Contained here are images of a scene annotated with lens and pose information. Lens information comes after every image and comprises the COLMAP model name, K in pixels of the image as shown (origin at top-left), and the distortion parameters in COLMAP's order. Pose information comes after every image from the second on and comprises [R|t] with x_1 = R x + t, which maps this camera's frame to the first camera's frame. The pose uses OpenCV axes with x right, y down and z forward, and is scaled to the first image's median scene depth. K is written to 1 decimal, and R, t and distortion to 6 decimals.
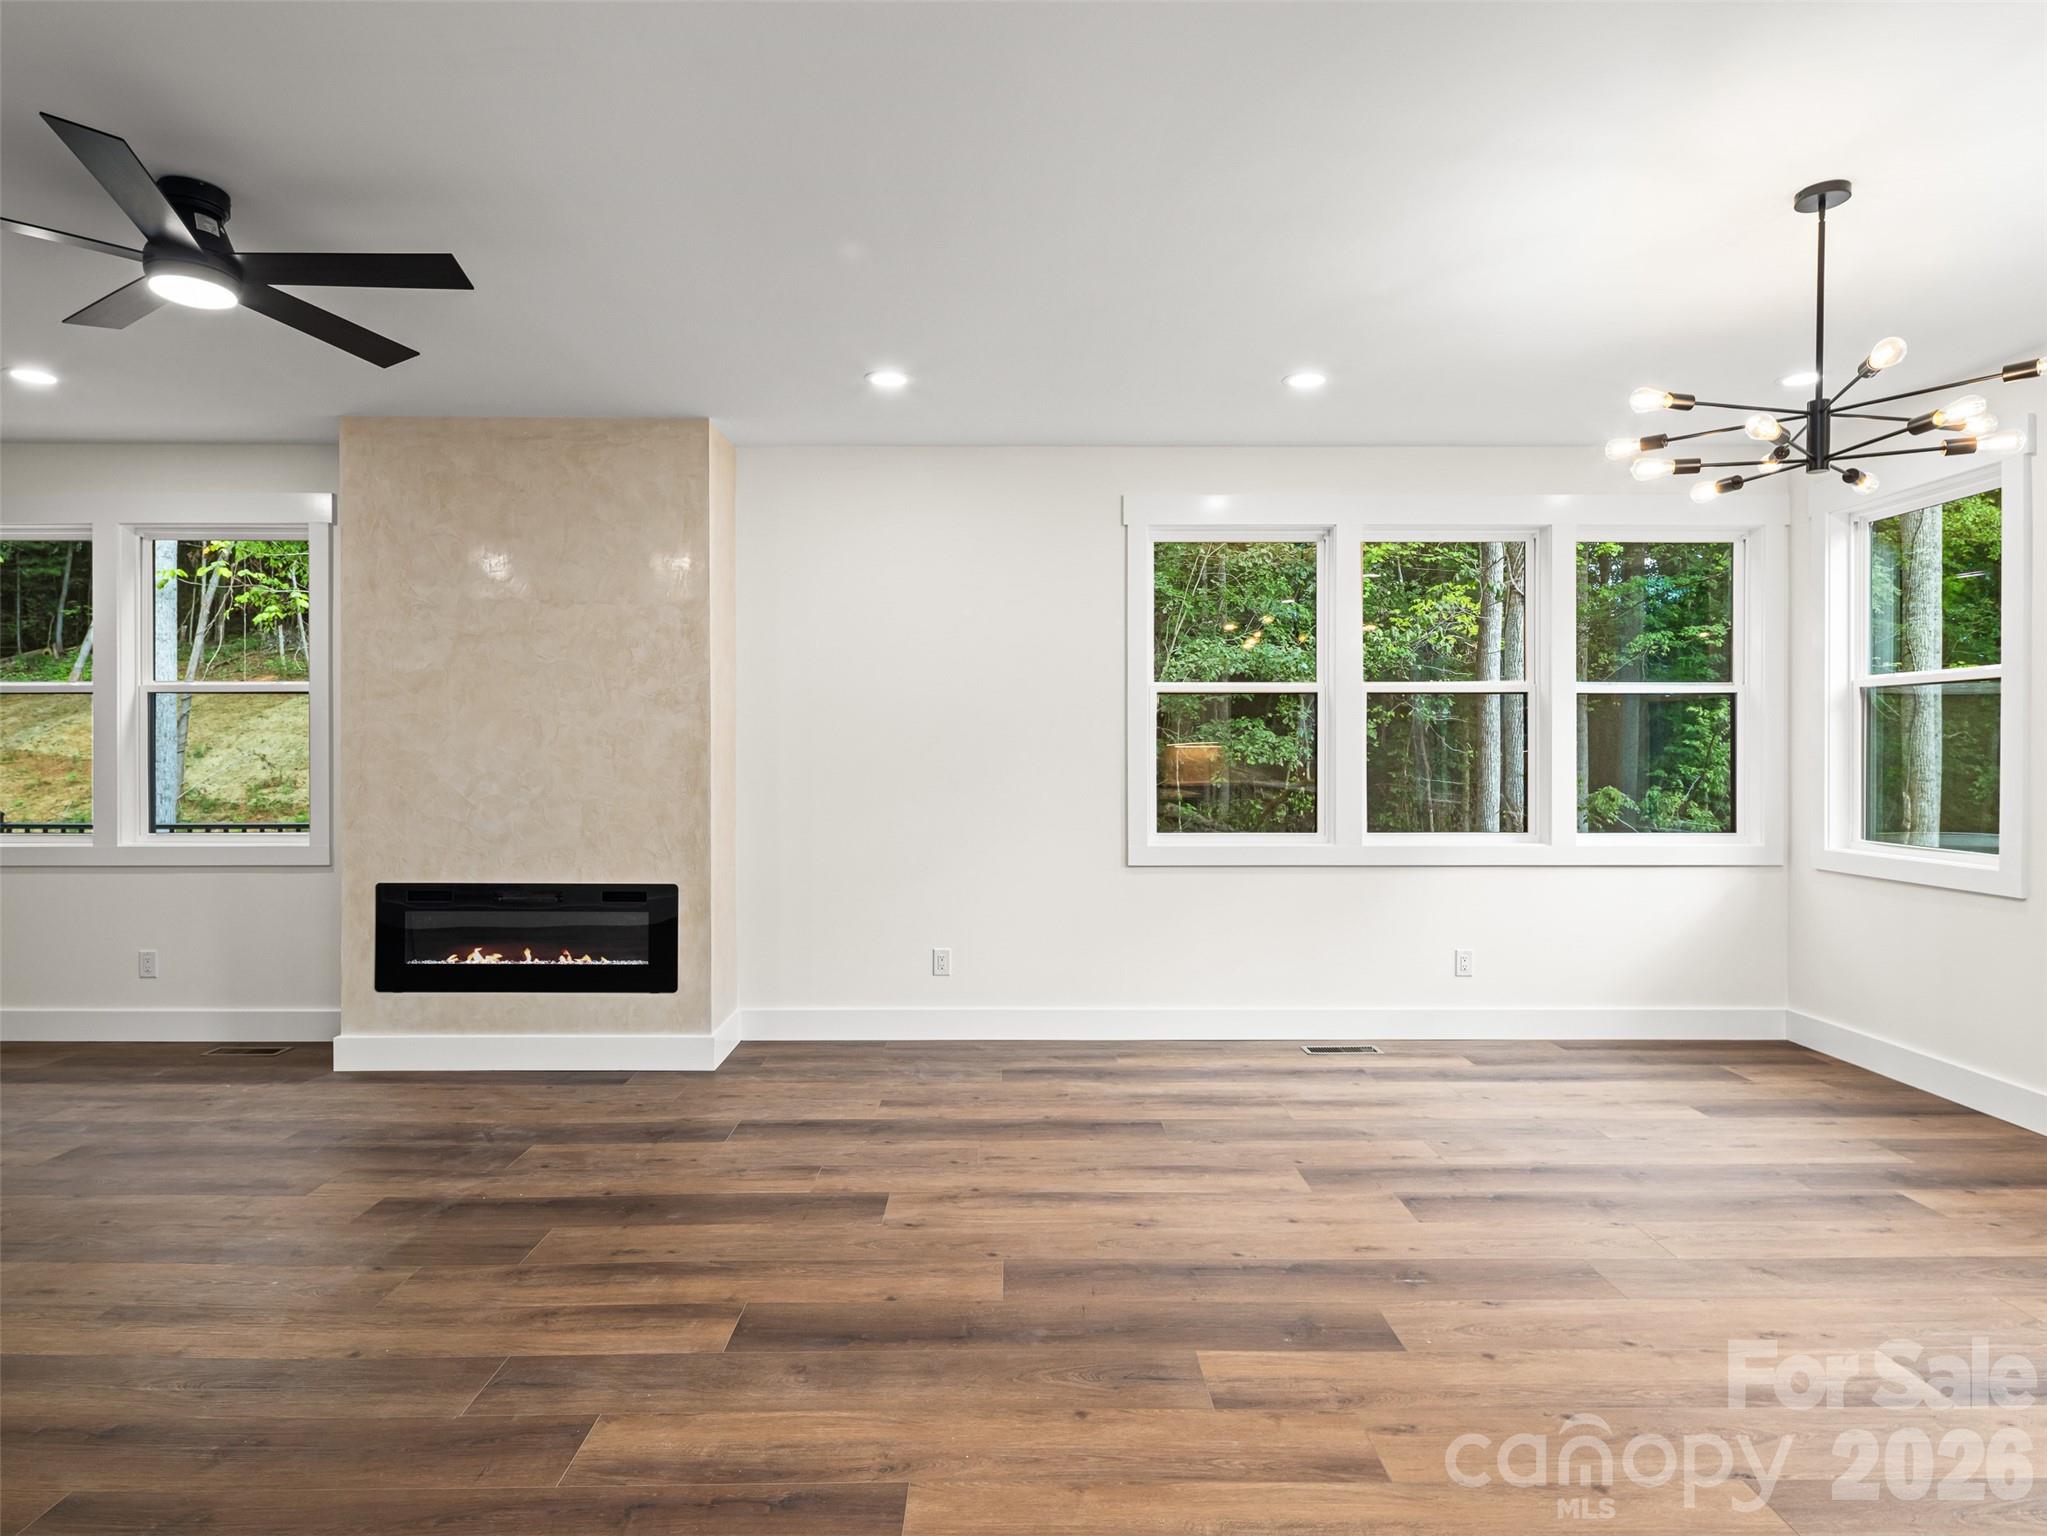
lens RADIAL K [[1120.6, 0, 1015.3], [0, 1120.6, 753.2], [0, 0, 1]] dist [0.006250, -0.003860]
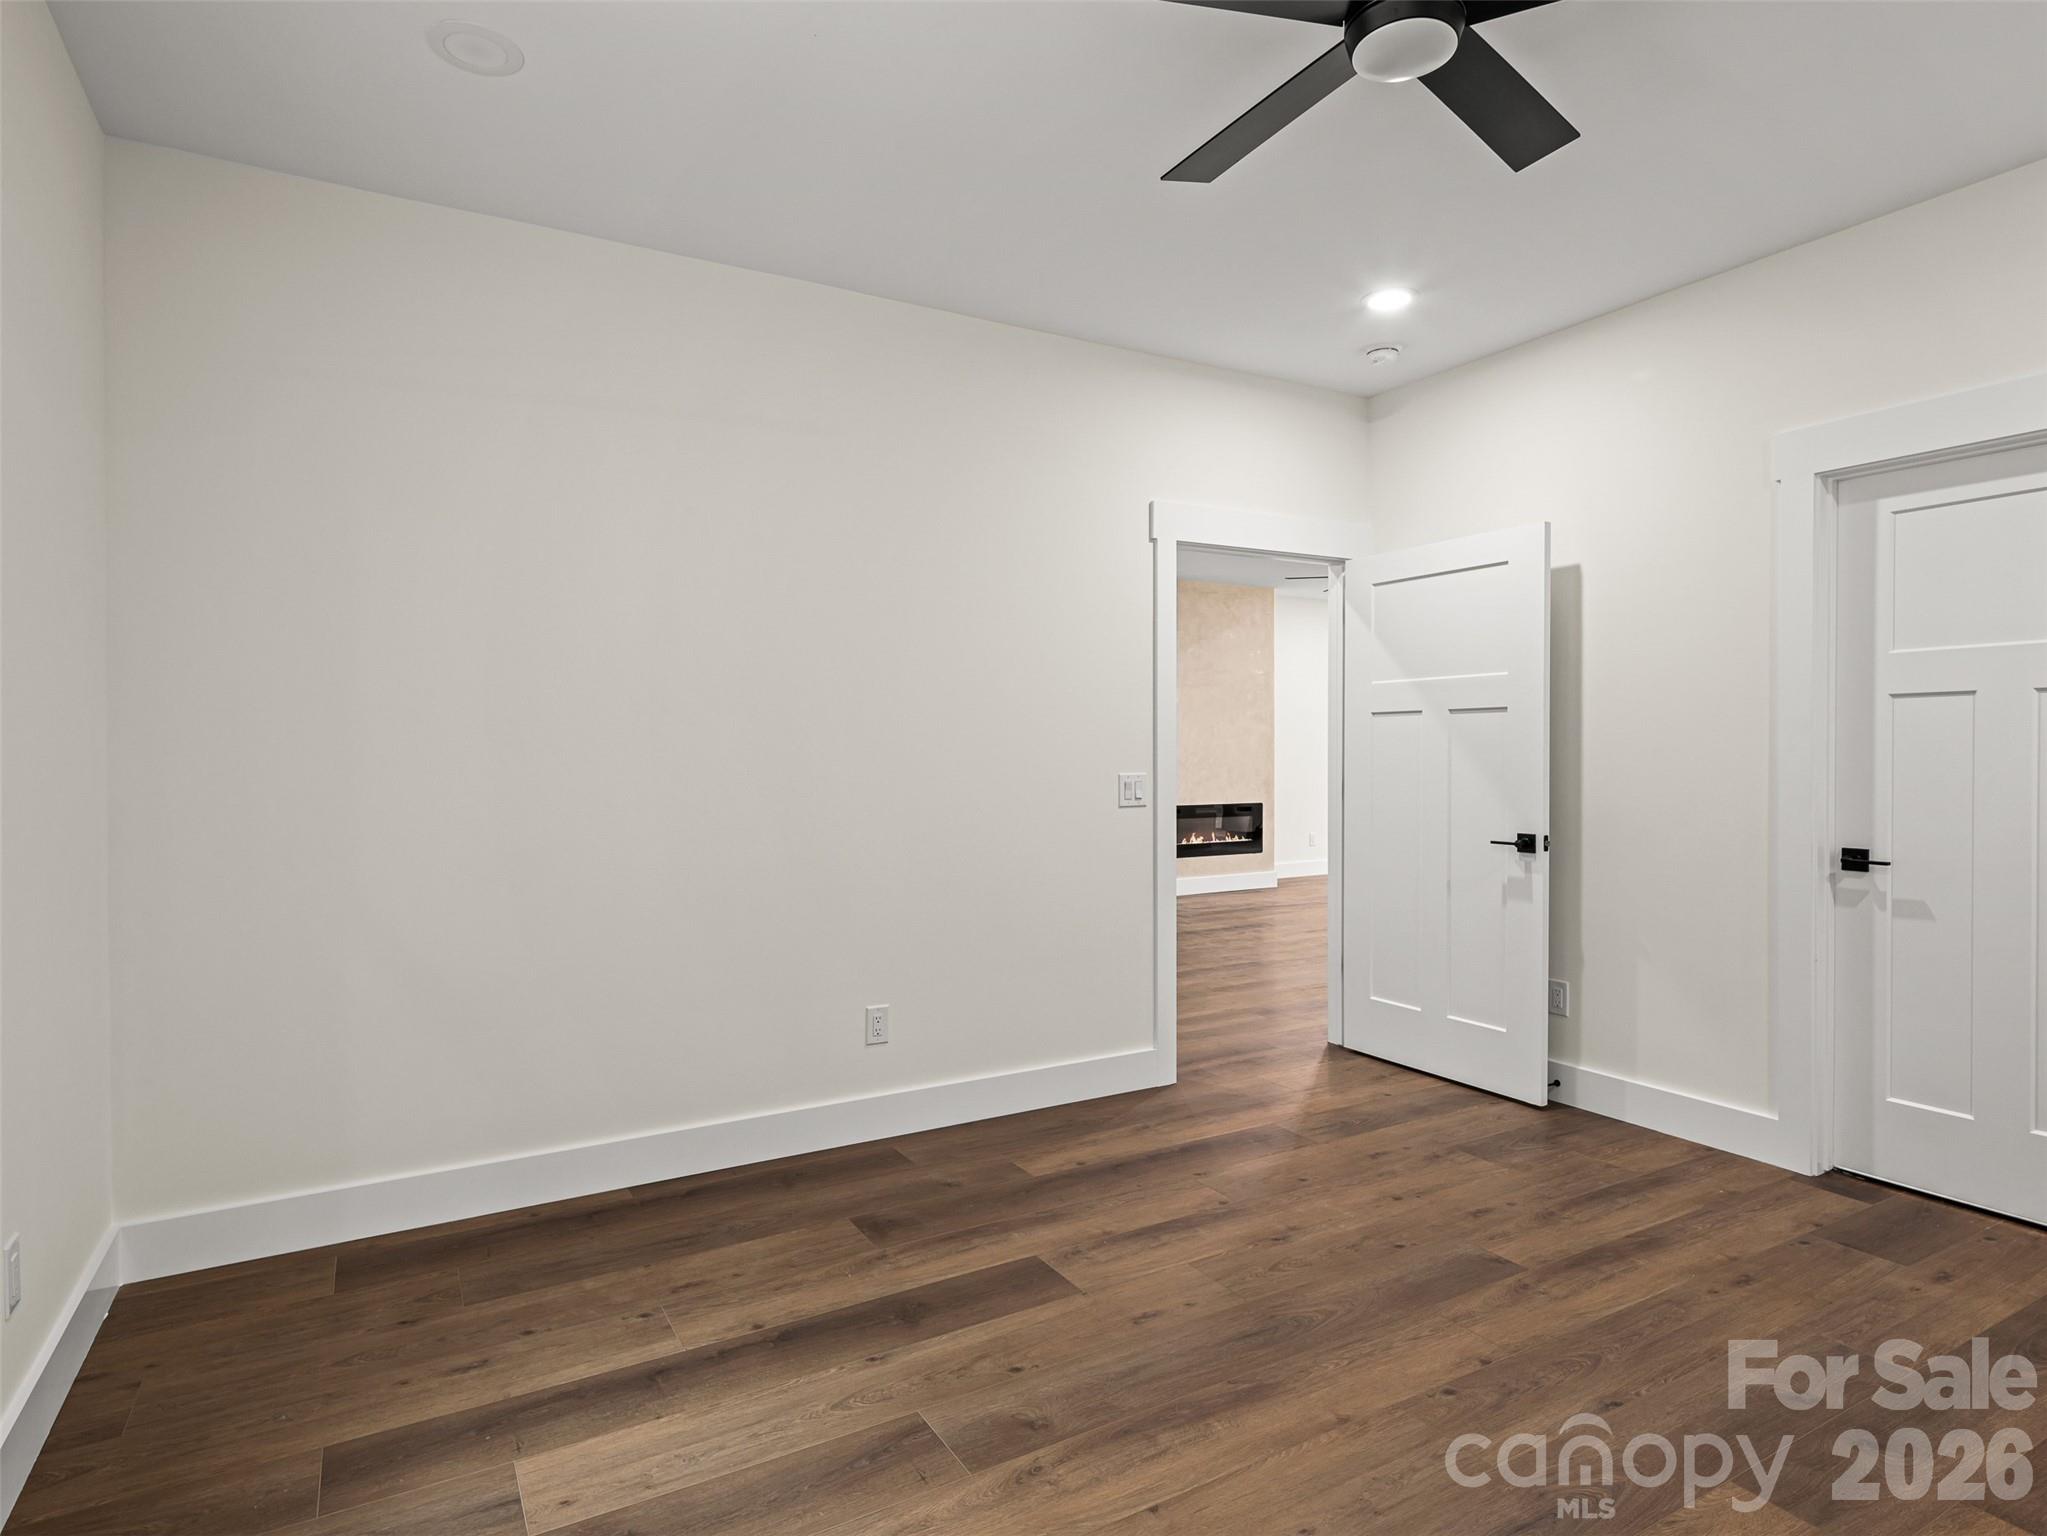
lens RADIAL K [[1120.6, 0, 1023.4], [0, 1120.6, 760.6], [0, 0, 1]] dist [0.006250, -0.003860]
pose [[0.869312, -0.011264, 0.494135, -1.776009], [0.005474, 0.999898, 0.013161, 0.004258], [-0.494233, -0.008736, 0.869285, -0.657435]]
